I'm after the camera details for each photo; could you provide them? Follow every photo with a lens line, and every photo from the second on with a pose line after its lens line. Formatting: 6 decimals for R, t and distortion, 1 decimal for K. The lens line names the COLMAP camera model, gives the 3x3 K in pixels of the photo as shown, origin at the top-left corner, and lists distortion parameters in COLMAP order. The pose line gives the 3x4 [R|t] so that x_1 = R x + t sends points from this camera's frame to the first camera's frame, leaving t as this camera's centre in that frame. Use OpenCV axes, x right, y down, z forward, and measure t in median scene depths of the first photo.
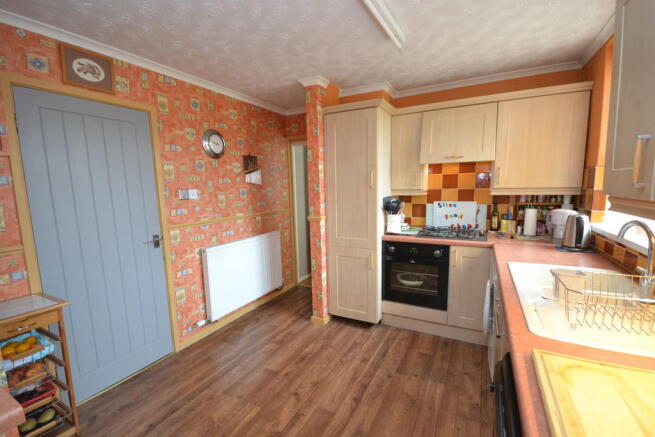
lens RADIAL K [[290.6, 0, 328.4], [0, 290.6, 226.9], [0, 0, 1]] dist [0.000611, 0.000169]
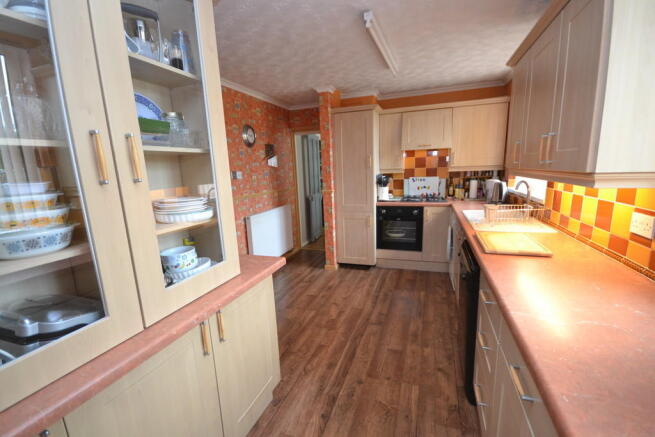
lens RADIAL K [[290.6, 0, 328.4], [0, 290.6, 226.9], [0, 0, 1]] dist [0.000611, 0.000169]
pose [[0.988522, -0.046025, 0.143898, -0.250058], [0.037942, 0.997571, 0.058417, 0.057207], [-0.146237, -0.052287, 0.987867, -0.354163]]
